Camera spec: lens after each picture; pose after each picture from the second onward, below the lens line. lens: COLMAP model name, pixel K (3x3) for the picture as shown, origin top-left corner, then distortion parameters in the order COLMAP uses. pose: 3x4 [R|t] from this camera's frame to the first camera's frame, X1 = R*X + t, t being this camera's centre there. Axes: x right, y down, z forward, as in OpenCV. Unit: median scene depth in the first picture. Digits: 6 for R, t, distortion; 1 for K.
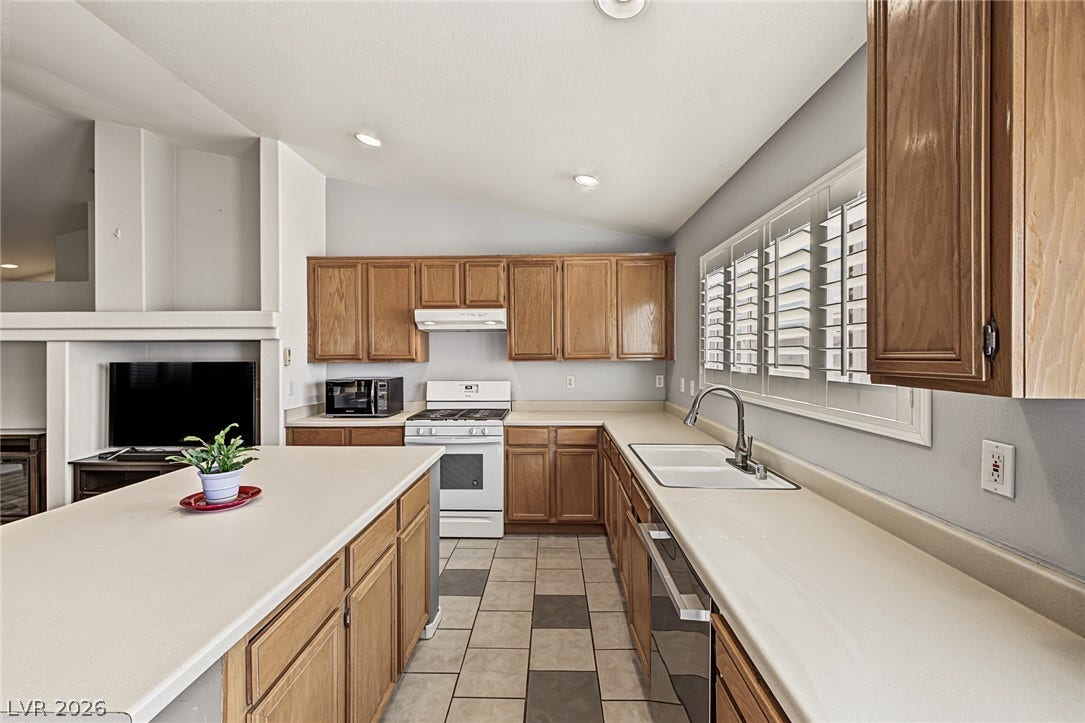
lens RADIAL K [[424.7, 0, 547.0], [0, 424.7, 353.5], [0, 0, 1]] dist [0.010663, -0.002320]
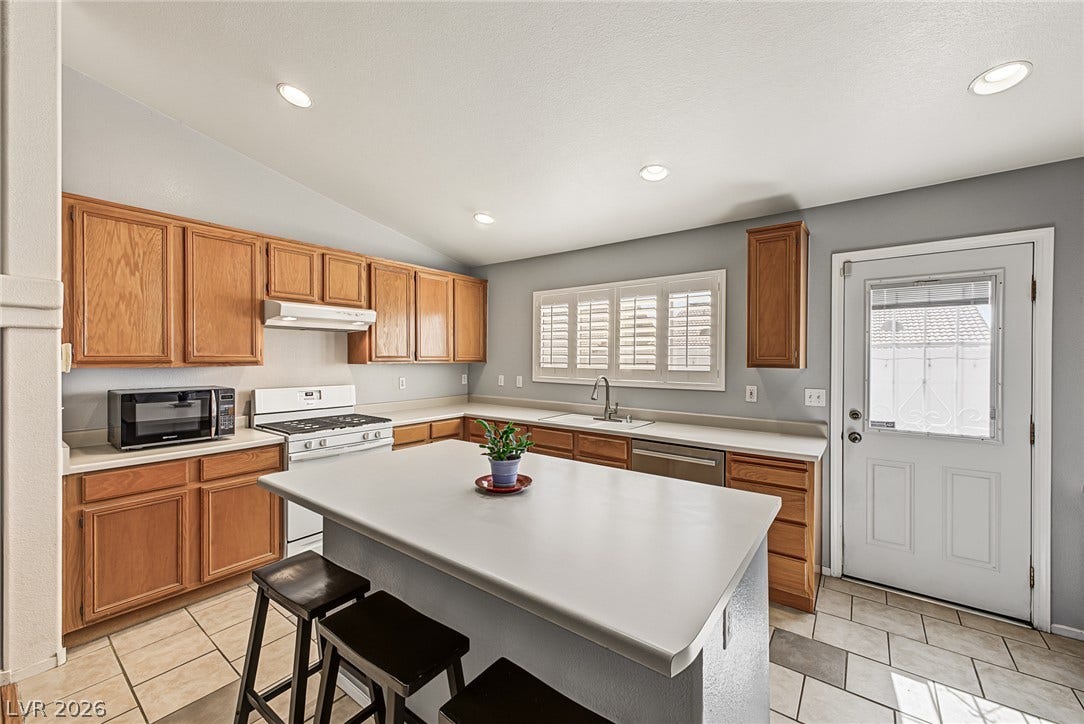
lens RADIAL K [[424.3, 0, 540.3], [0, 424.3, 361.4], [0, 0, 1]] dist [0.010663, -0.002320]
pose [[0.592200, -0.001931, 0.805789, -0.646014], [-0.005952, 0.999959, 0.006770, 0.003527], [-0.805769, -0.008805, 0.592165, 0.099994]]
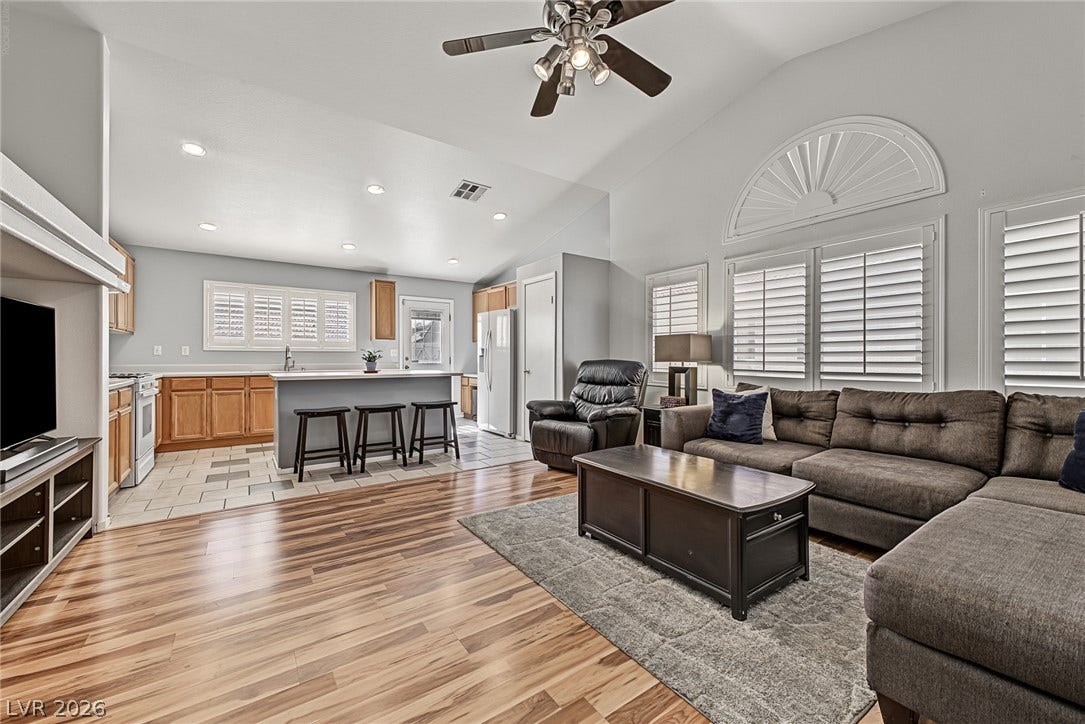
lens RADIAL K [[424.7, 0, 540.5], [0, 424.7, 363.6], [0, 0, 1]] dist [0.010663, -0.002320]
pose [[-0.579311, -0.009834, 0.815047, -1.646392], [-0.000438, 0.999931, 0.011753, 0.097325], [-0.815106, 0.006452, -0.579276, 0.719677]]
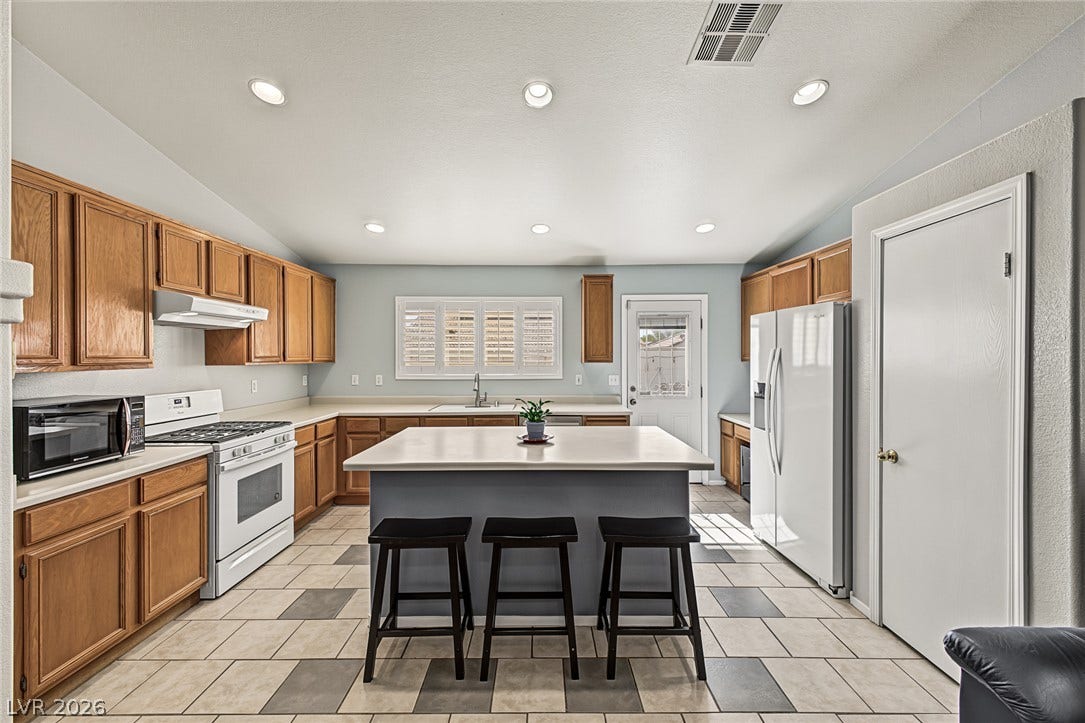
lens RADIAL K [[424.7, 0, 541.1], [0, 424.7, 360.0], [0, 0, 1]] dist [0.010663, -0.002320]
pose [[-0.017967, -0.003437, 0.999833, -1.001294], [0.002077, 0.999992, 0.003474, 0.005711], [-0.999836, 0.002139, -0.017960, 0.397707]]
